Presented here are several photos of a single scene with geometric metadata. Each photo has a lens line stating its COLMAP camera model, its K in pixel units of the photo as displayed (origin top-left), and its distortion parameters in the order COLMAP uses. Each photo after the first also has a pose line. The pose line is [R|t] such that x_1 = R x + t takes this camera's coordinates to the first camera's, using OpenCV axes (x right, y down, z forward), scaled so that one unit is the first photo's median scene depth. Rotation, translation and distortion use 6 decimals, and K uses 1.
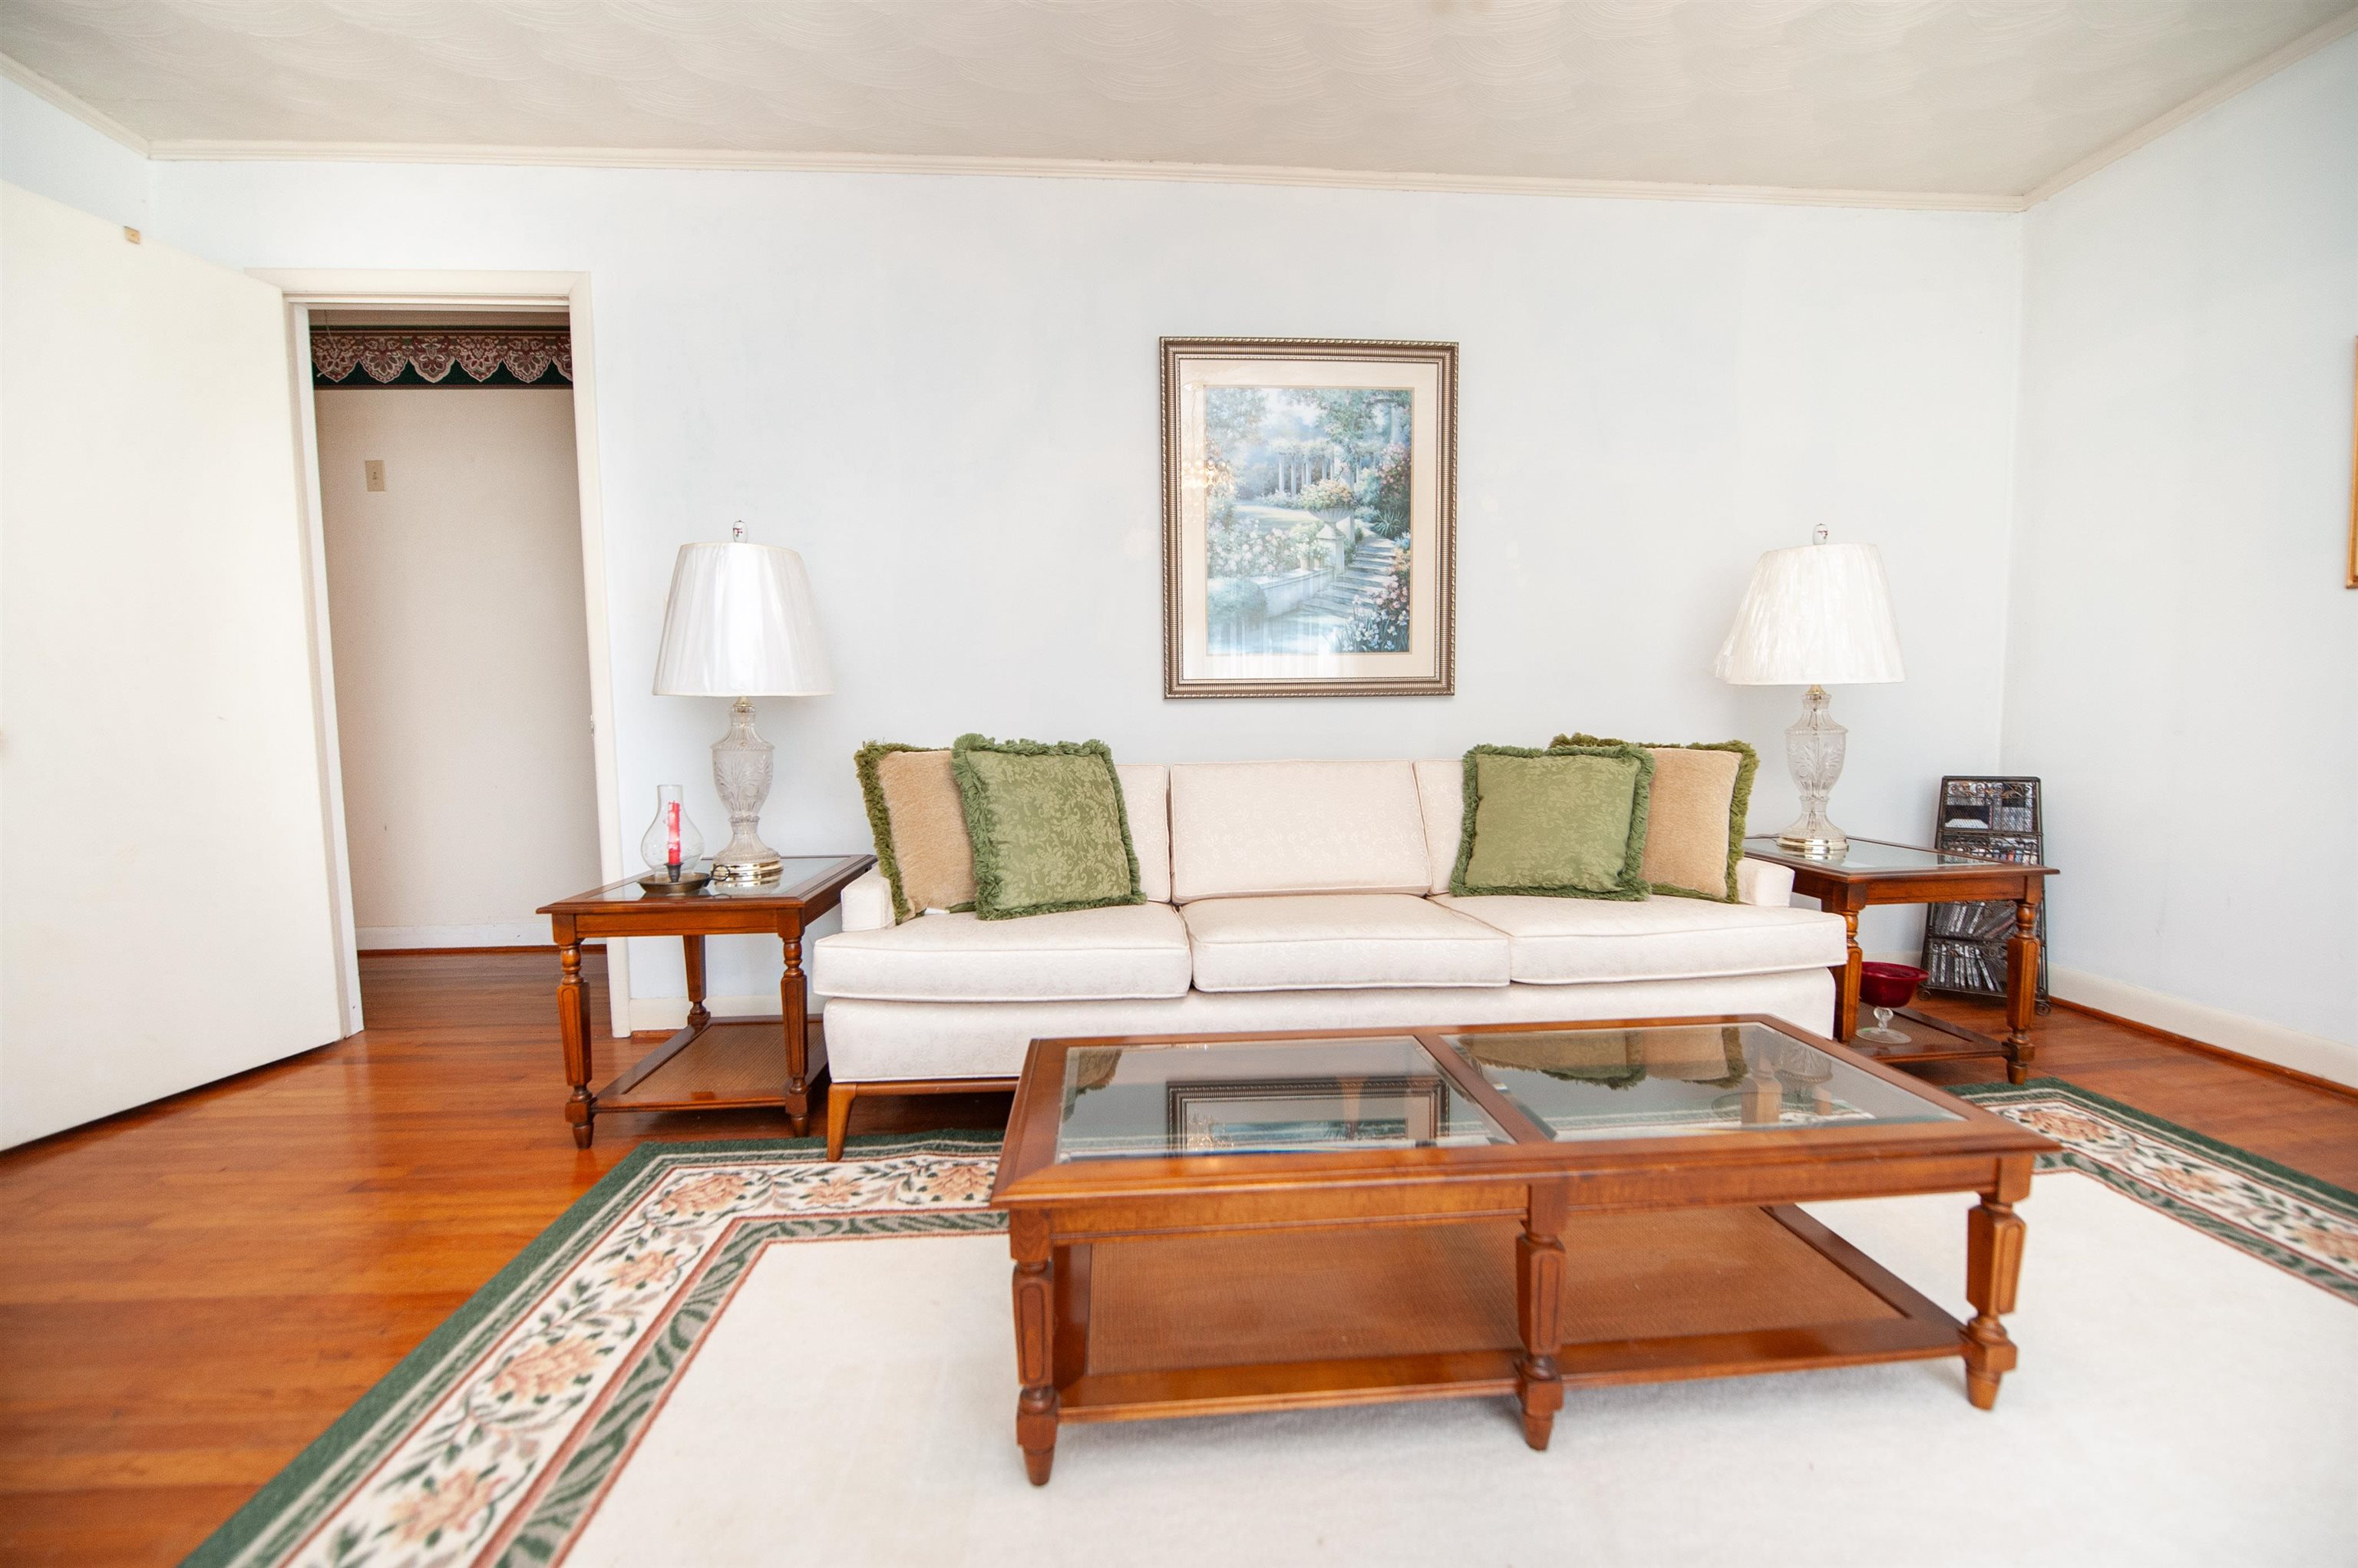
lens RADIAL K [[972.8, 0, 1177.6], [0, 972.8, 789.2], [0, 0, 1]] dist [0.000263, -0.000056]
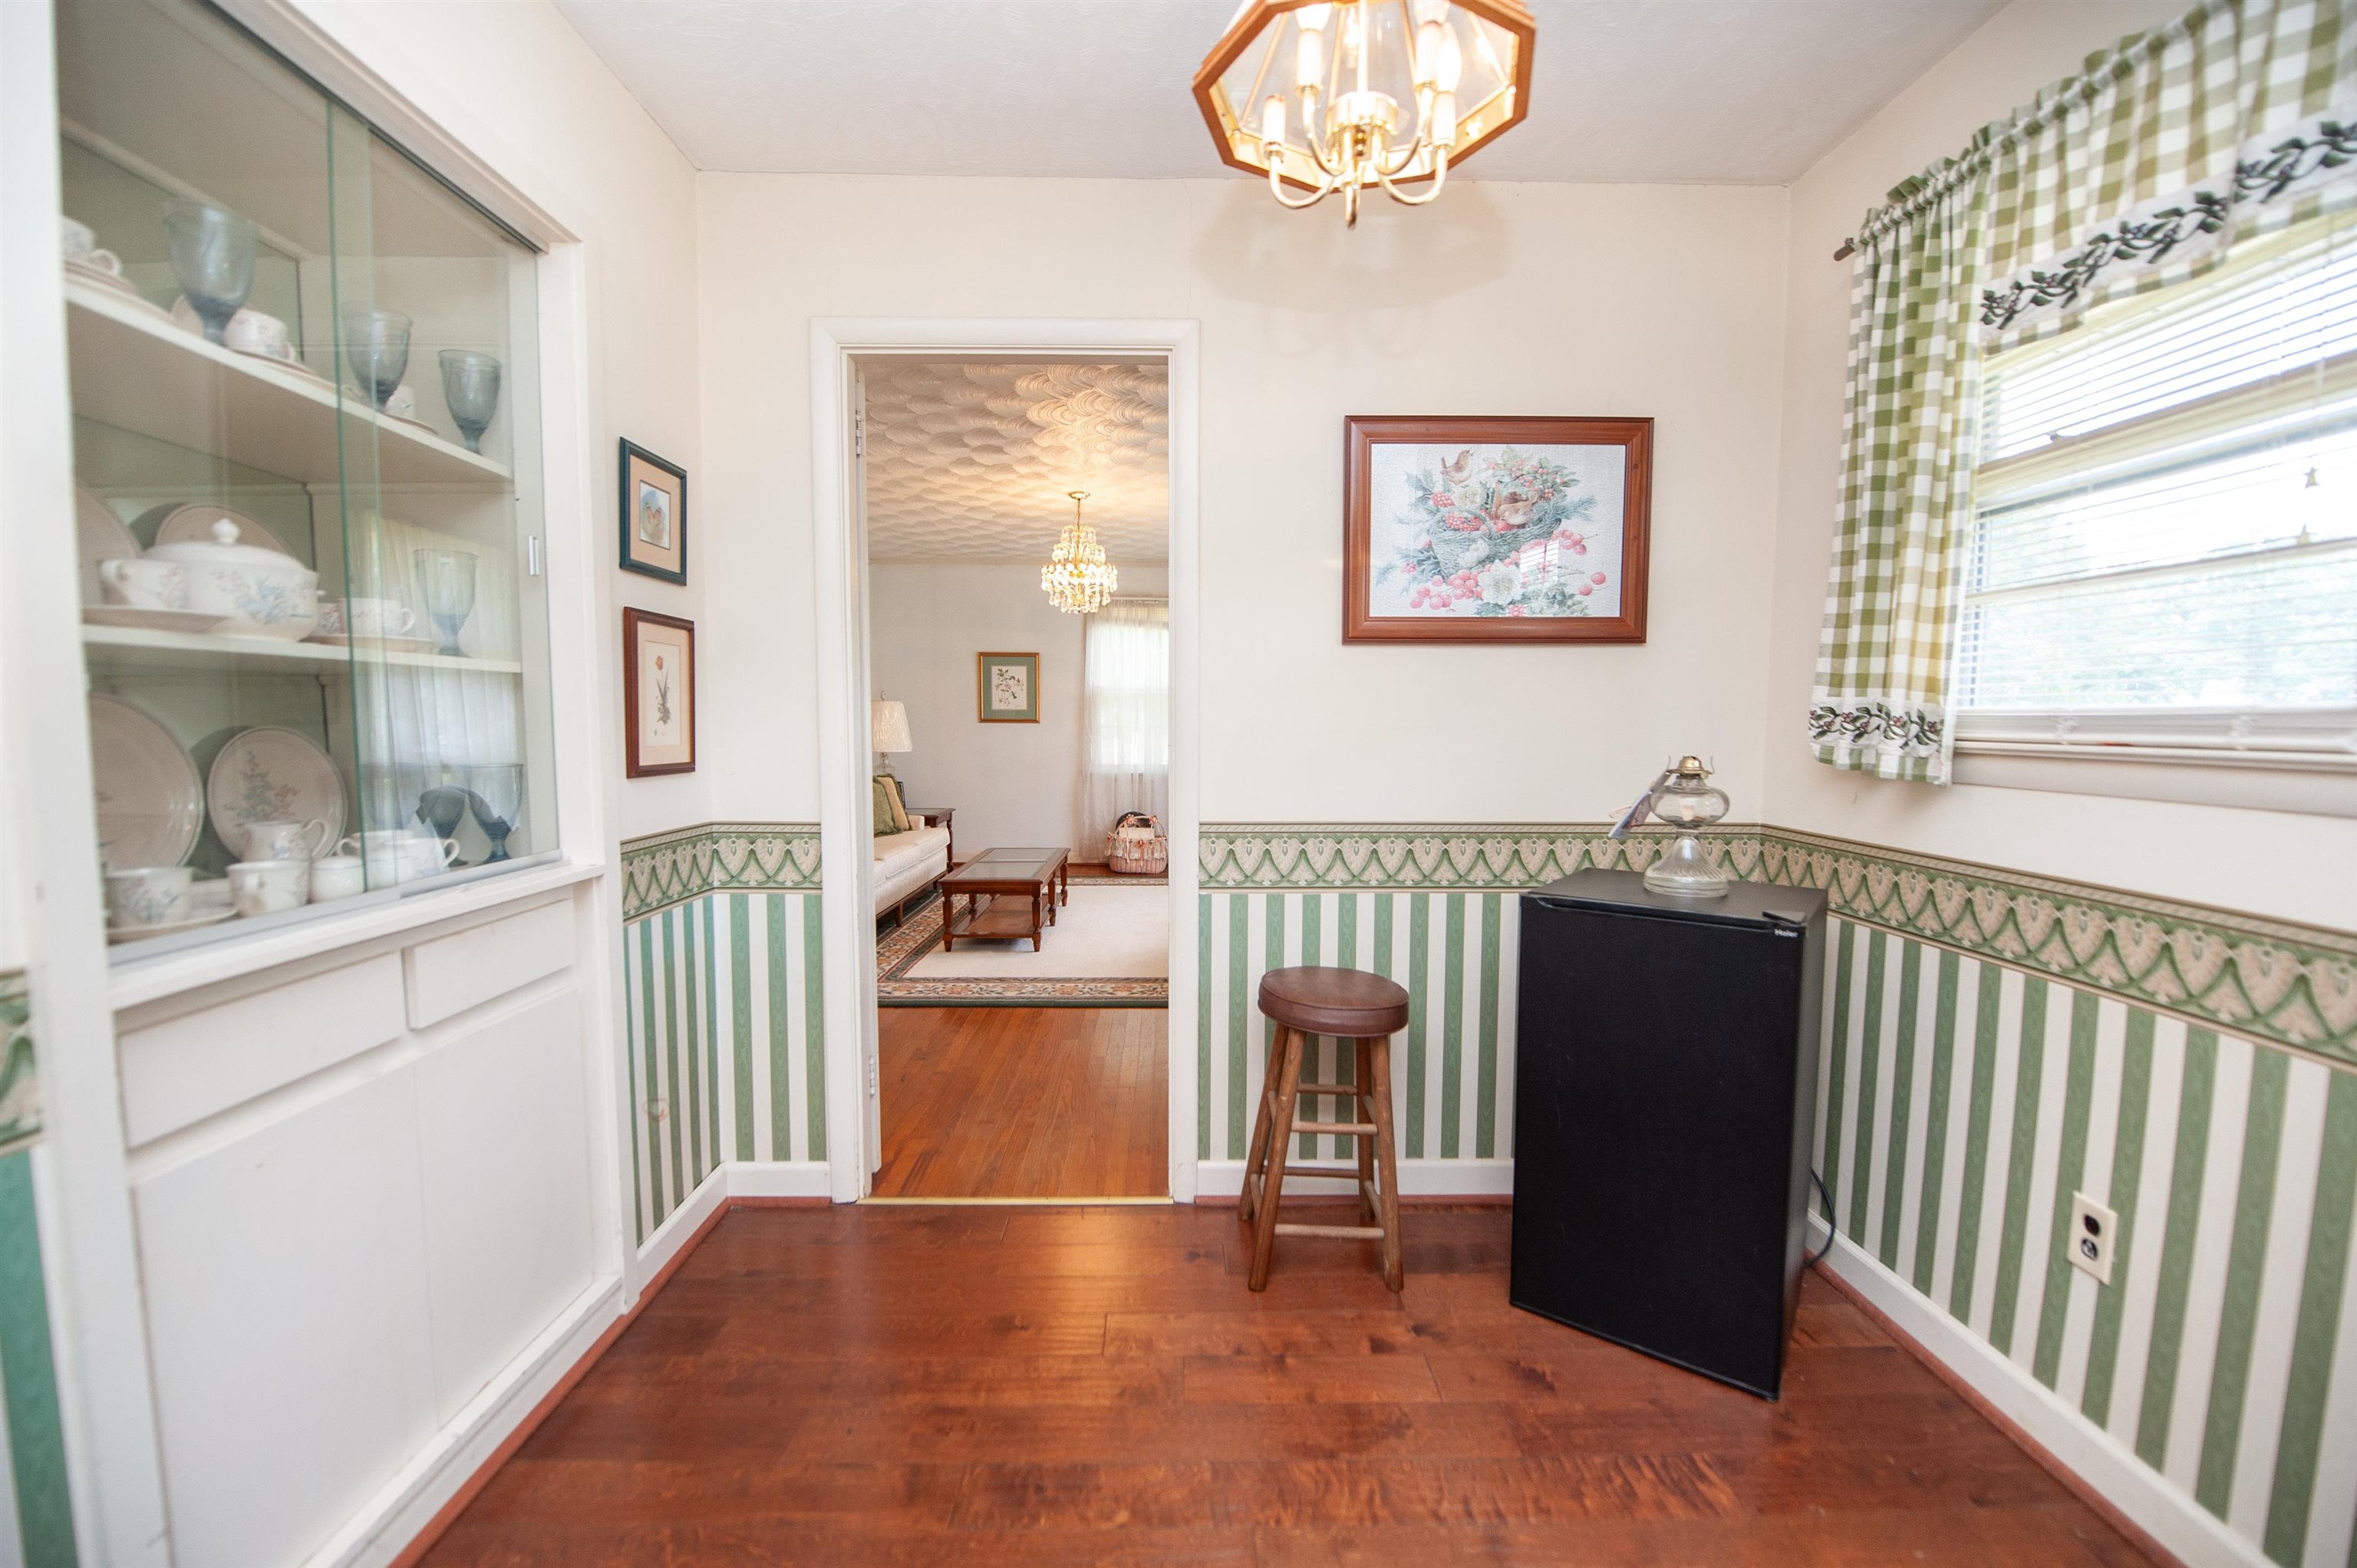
lens RADIAL K [[956.2, 0, 1186.1], [0, 956.2, 790.9], [0, 0, 1]] dist [-0.012525, -0.000627]
pose [[0.067465, -0.065268, 0.995585, -1.756265], [0.073355, 0.995482, 0.060290, -0.087262], [-0.995021, 0.068964, 0.071947, -0.005263]]
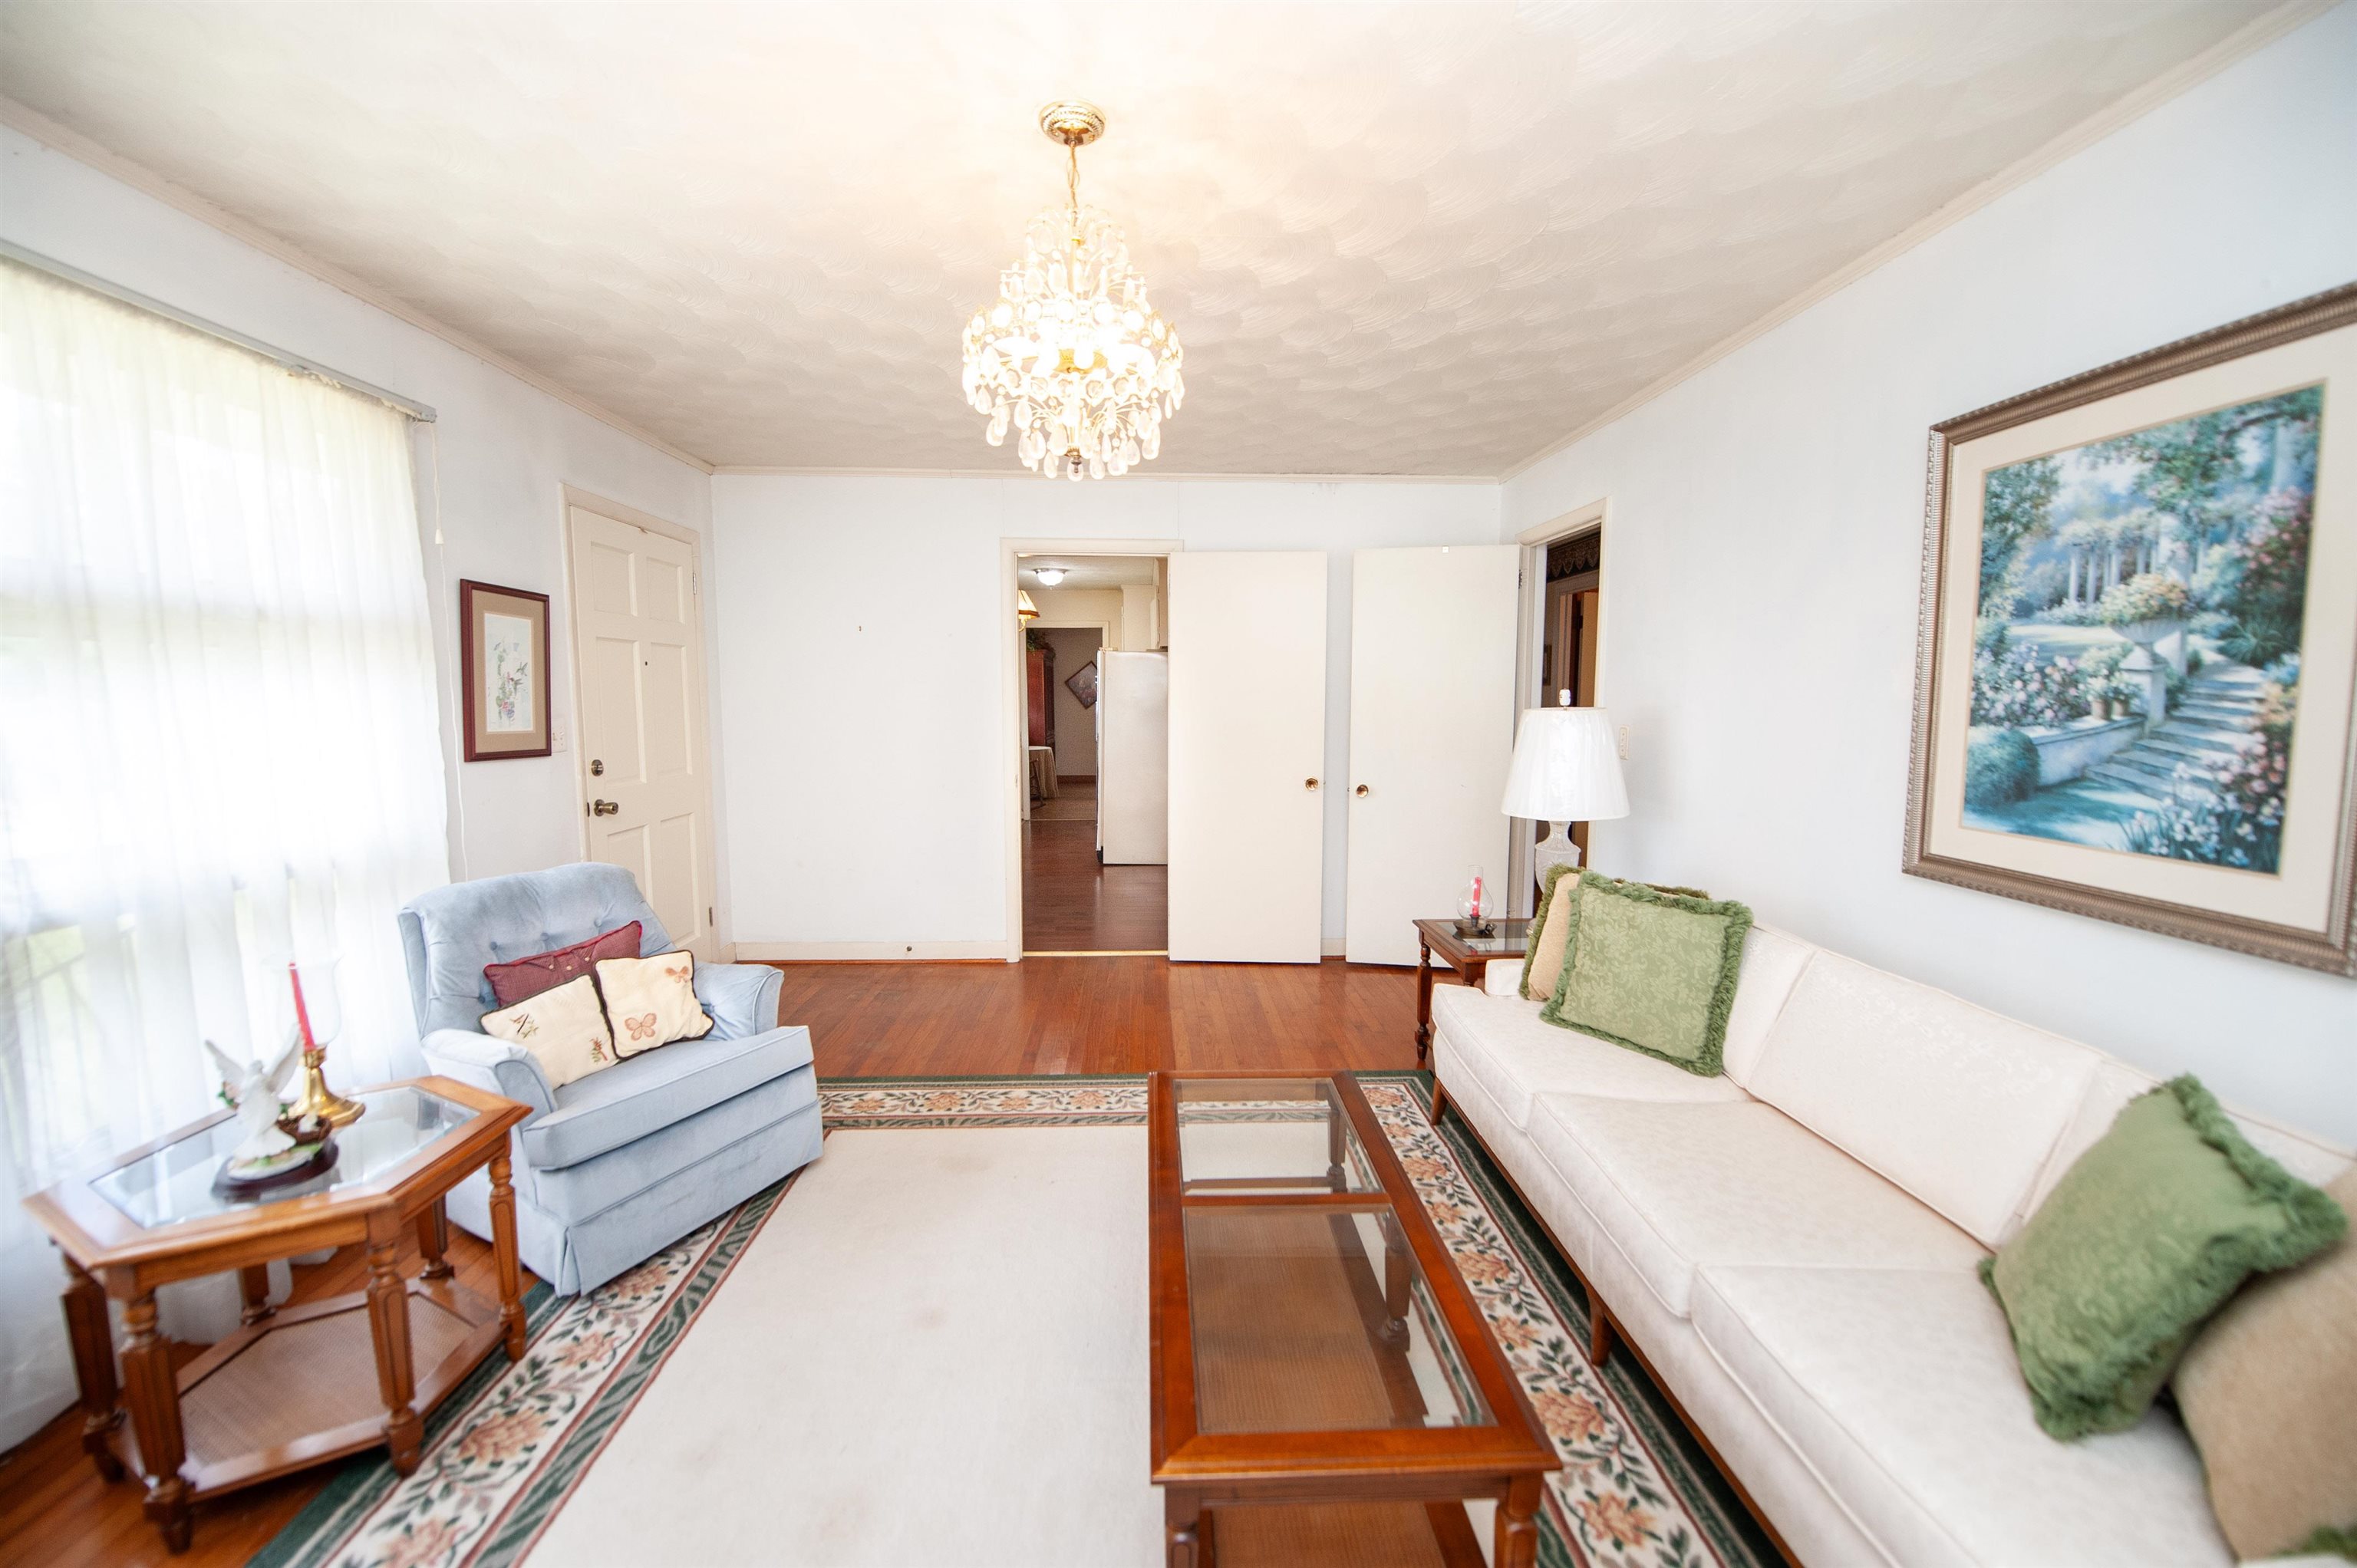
lens RADIAL K [[956.2, 0, 1186.1], [0, 956.2, 790.9], [0, 0, 1]] dist [-0.012525, -0.000627]
pose [[-0.037211, 0.110946, -0.993130, 0.780555], [-0.080622, 0.990245, 0.113645, -0.201269], [0.996050, 0.084297, -0.027903, 0.424311]]
